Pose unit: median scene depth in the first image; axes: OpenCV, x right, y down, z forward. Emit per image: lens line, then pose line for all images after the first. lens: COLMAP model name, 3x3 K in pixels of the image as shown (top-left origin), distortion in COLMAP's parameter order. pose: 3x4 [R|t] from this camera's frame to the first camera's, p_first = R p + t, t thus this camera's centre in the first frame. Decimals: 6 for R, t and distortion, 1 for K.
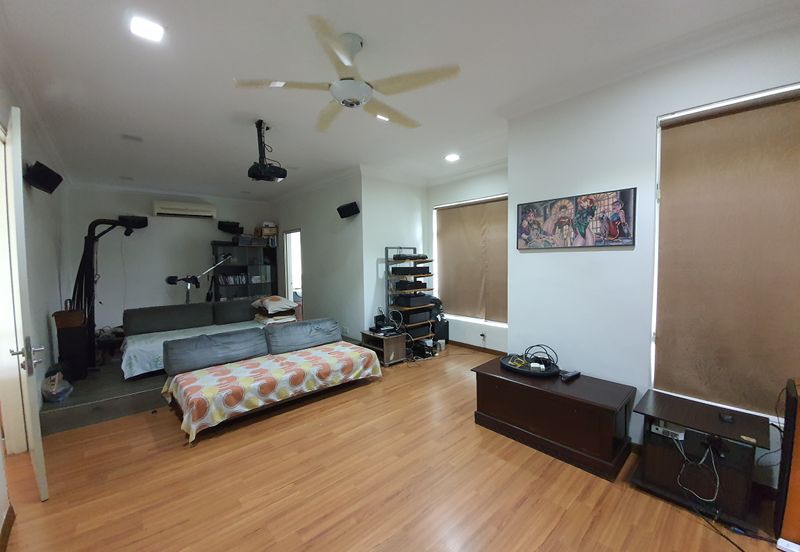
lens RADIAL K [[318.2, 0, 399.2], [0, 318.2, 276.2], [0, 0, 1]] dist [0.012673, -0.016348]
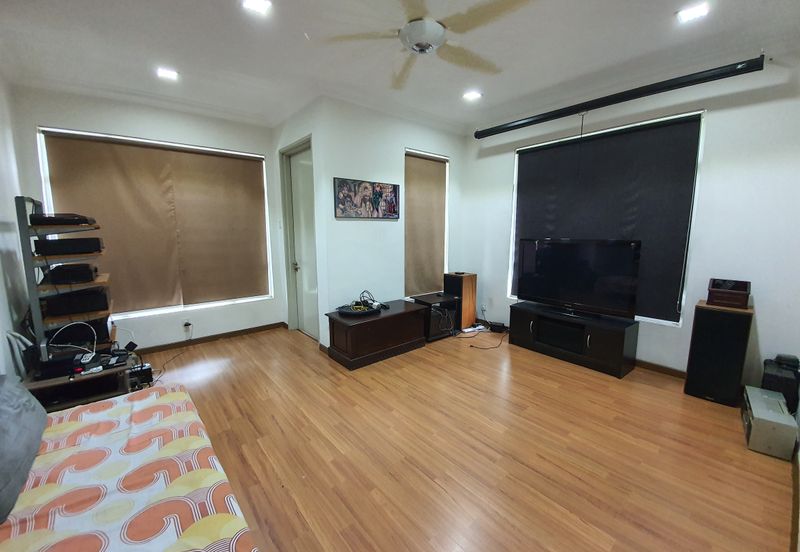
lens RADIAL K [[318.2, 0, 399.2], [0, 318.2, 276.2], [0, 0, 1]] dist [0.012673, -0.016348]
pose [[0.031169, -0.132664, 0.990671, -0.885743], [0.055550, 0.989850, 0.130806, -0.011261], [-0.997969, 0.050955, 0.038223, 0.818083]]
